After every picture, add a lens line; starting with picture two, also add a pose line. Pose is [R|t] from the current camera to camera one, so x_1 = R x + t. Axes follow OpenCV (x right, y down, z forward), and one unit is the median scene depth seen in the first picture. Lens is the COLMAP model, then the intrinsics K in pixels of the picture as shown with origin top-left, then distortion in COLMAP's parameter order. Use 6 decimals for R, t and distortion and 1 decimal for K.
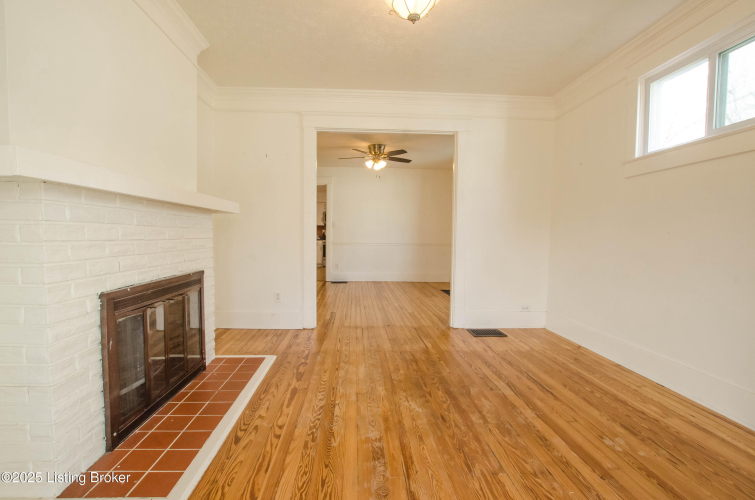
lens RADIAL K [[357.2, 0, 377.5], [0, 357.2, 250.0], [0, 0, 1]] dist [-0.018548, -0.000125]
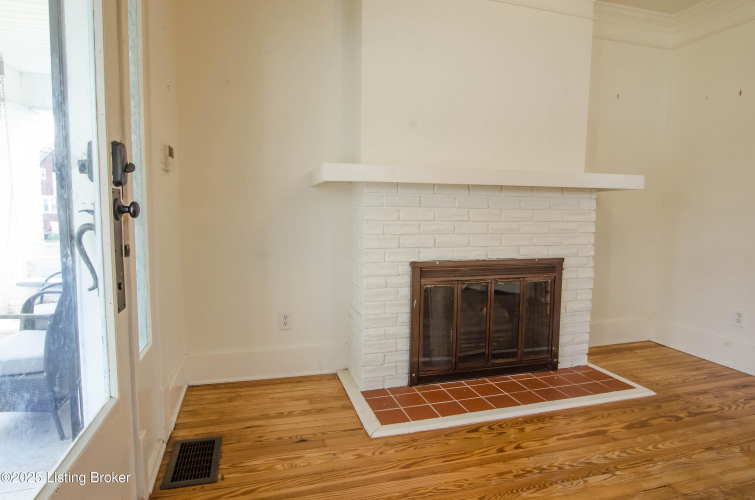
lens RADIAL K [[437.7, 0, 377.5], [0, 437.7, 250.0], [0, 0, 1]] dist [-0.002209, -0.000486]
pose [[0.238949, 0.076116, -0.968044, 0.452102], [-0.045649, 0.996701, 0.067102, -0.013310], [0.969959, 0.028156, 0.241635, 0.309467]]
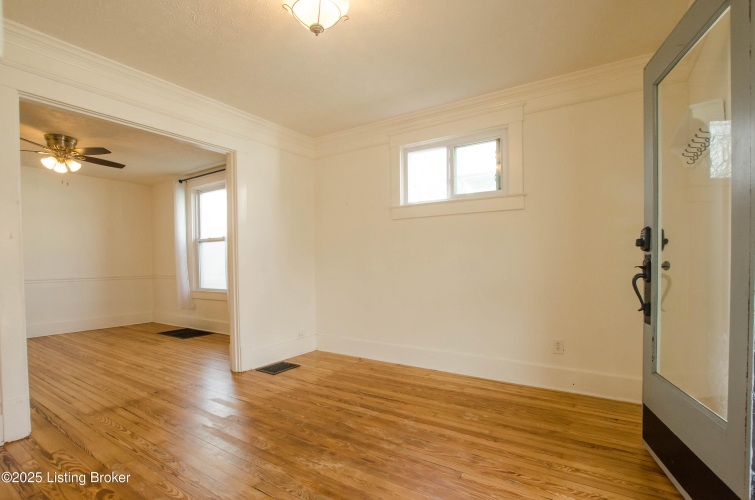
lens RADIAL K [[355.6, 0, 380.1], [0, 355.6, 268.9], [0, 0, 1]] dist [-0.025076, -0.000188]
pose [[0.590156, -0.038273, 0.806382, -0.430870], [0.049579, 0.998708, 0.011116, -0.045999], [-0.805765, 0.033420, 0.591291, 0.298116]]
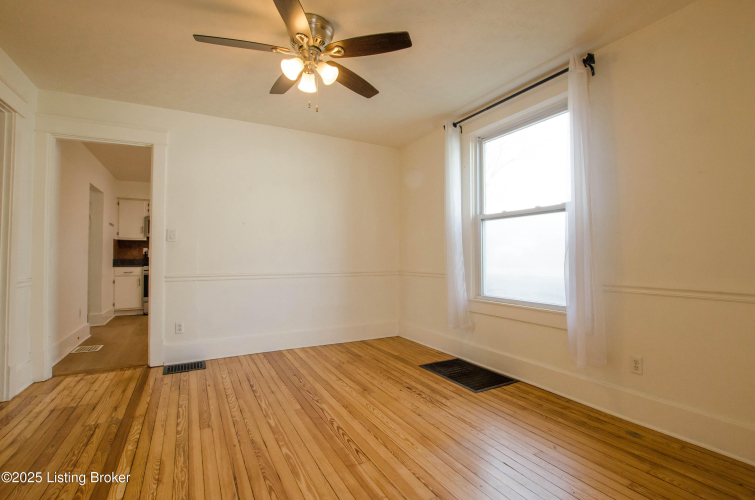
lens RADIAL K [[345.1, 0, 394.8], [0, 345.1, 246.4], [0, 0, 1]] dist [-0.026076, -0.000094]
pose [[0.887703, -0.004730, 0.460393, -0.209693], [0.030286, 0.998381, -0.048139, -0.091265], [-0.459420, 0.056677, 0.886409, 1.507317]]
